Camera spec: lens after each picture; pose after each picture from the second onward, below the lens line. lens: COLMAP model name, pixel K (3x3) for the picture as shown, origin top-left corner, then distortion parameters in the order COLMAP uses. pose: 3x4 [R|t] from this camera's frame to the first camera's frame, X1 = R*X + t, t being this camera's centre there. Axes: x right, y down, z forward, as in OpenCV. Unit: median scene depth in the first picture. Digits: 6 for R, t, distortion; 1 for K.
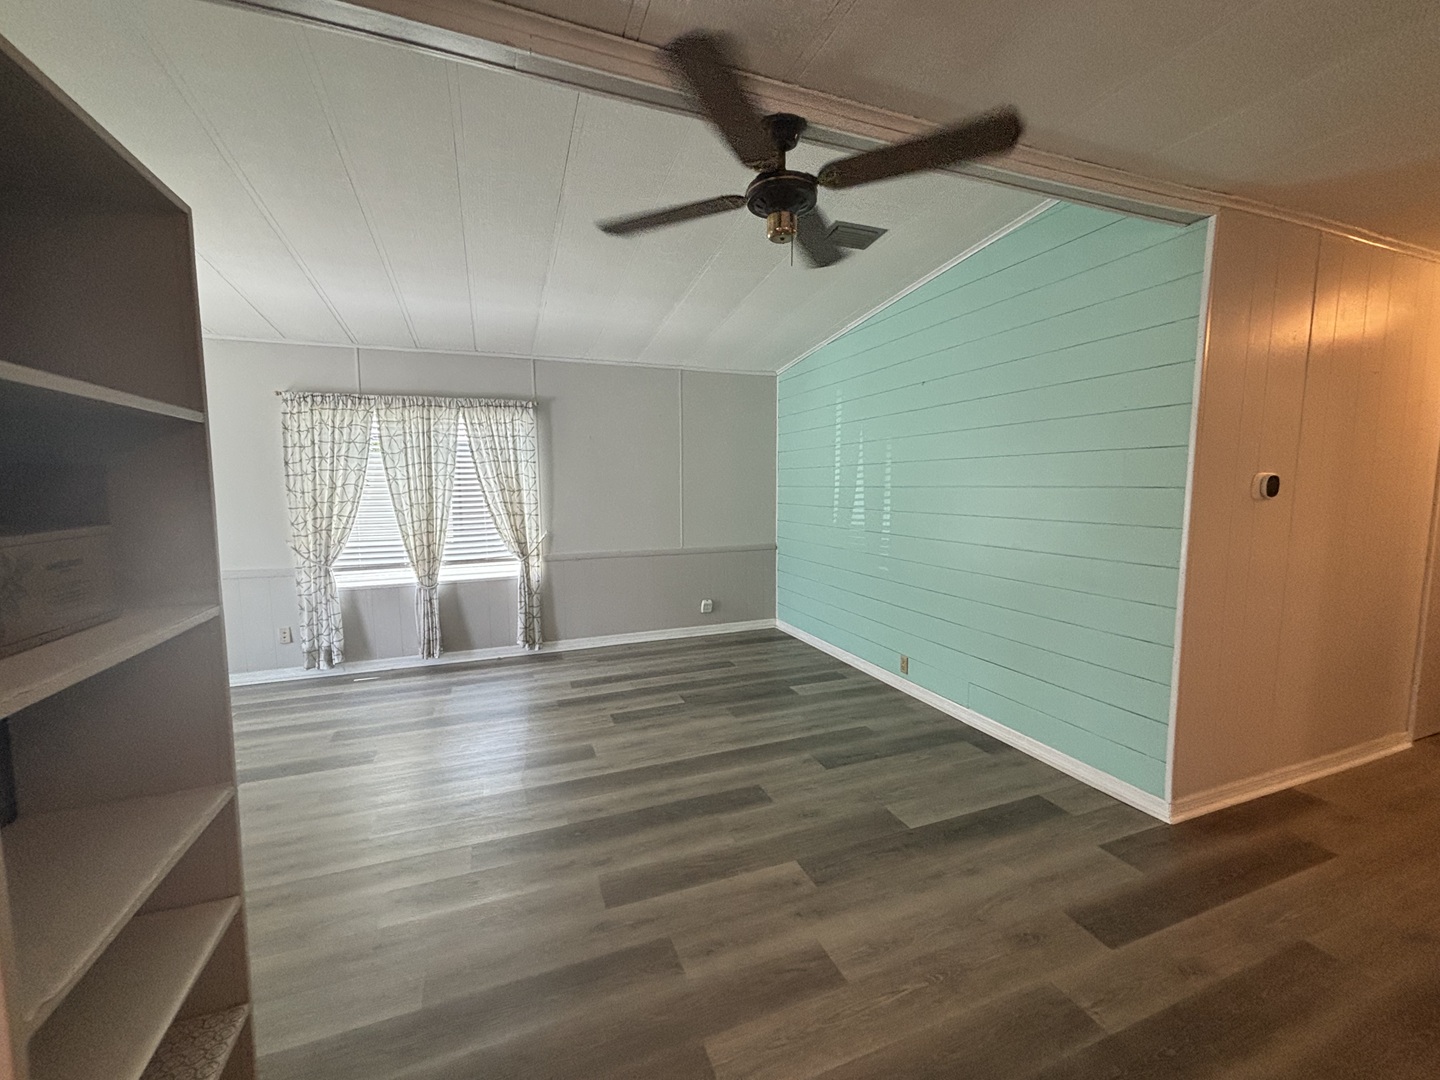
lens RADIAL K [[578.4, 0, 716.5], [0, 578.4, 539.3], [0, 0, 1]] dist [-0.005684, 0.002123]
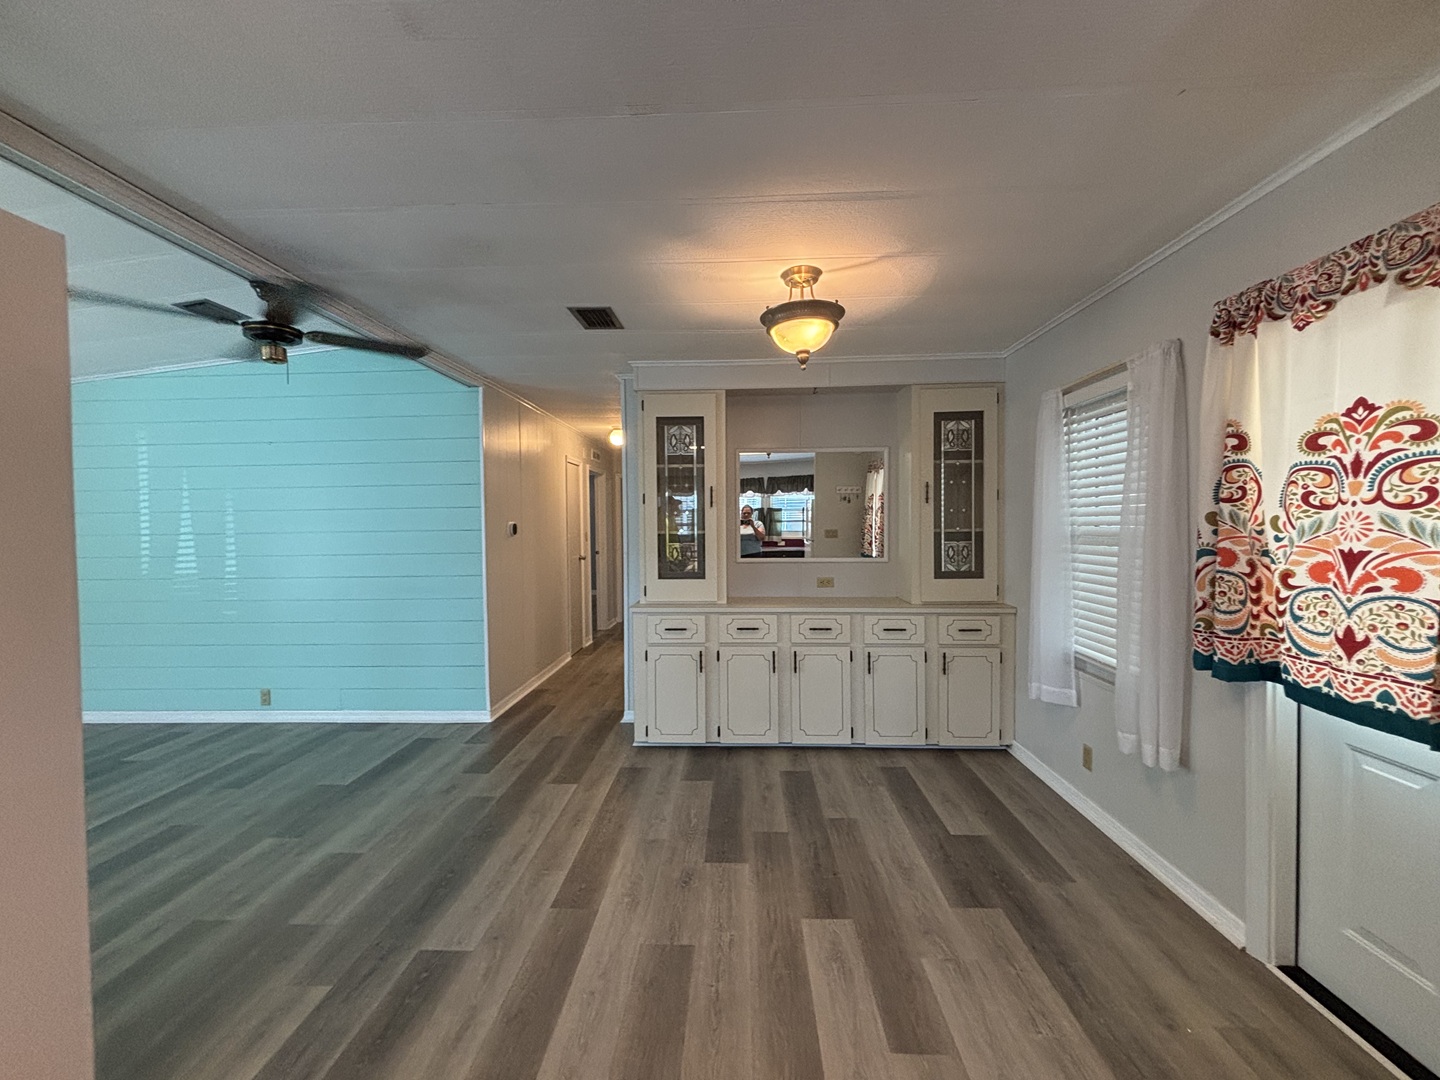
lens RADIAL K [[578.4, 0, 717.8], [0, 578.4, 537.8], [0, 0, 1]] dist [-0.005684, 0.002123]
pose [[0.387255, -0.016769, 0.921820, -0.312098], [0.098071, 0.994911, -0.023101, 0.026197], [-0.916742, 0.099350, 0.386929, -0.205870]]
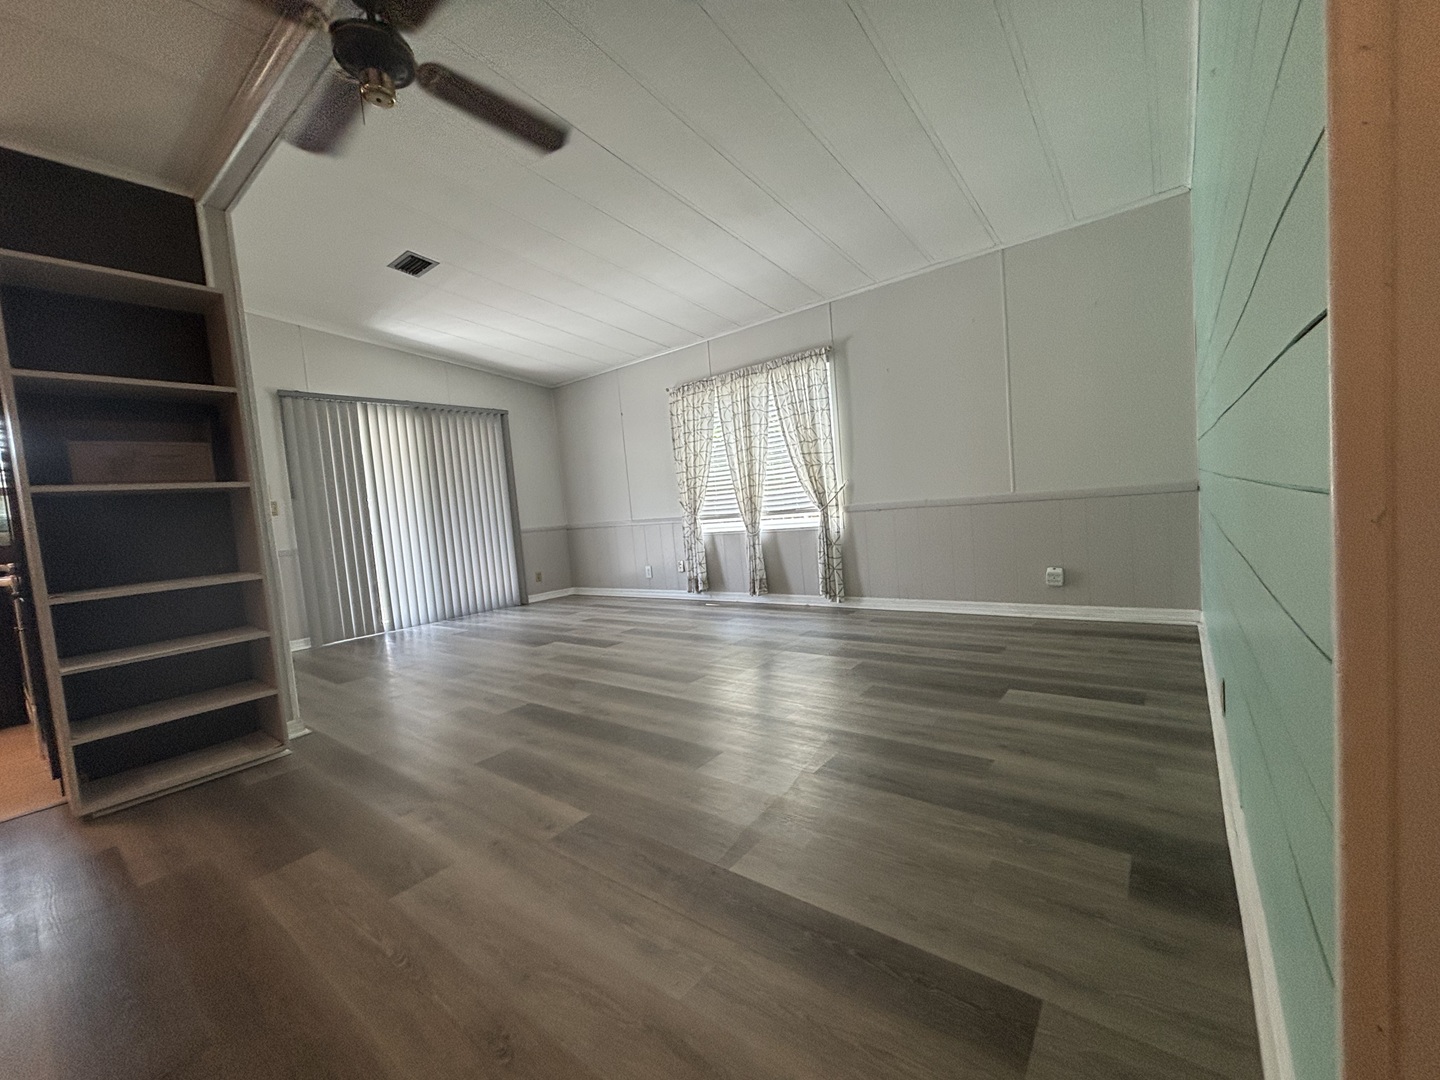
lens RADIAL K [[578.4, 0, 723.5], [0, 578.4, 540.0], [0, 0, 1]] dist [-0.005684, 0.002123]
pose [[0.501533, 0.018043, -0.864950, 0.488639], [-0.002630, 0.999810, 0.019331, 0.075500], [0.865134, -0.007420, 0.501485, 0.390258]]
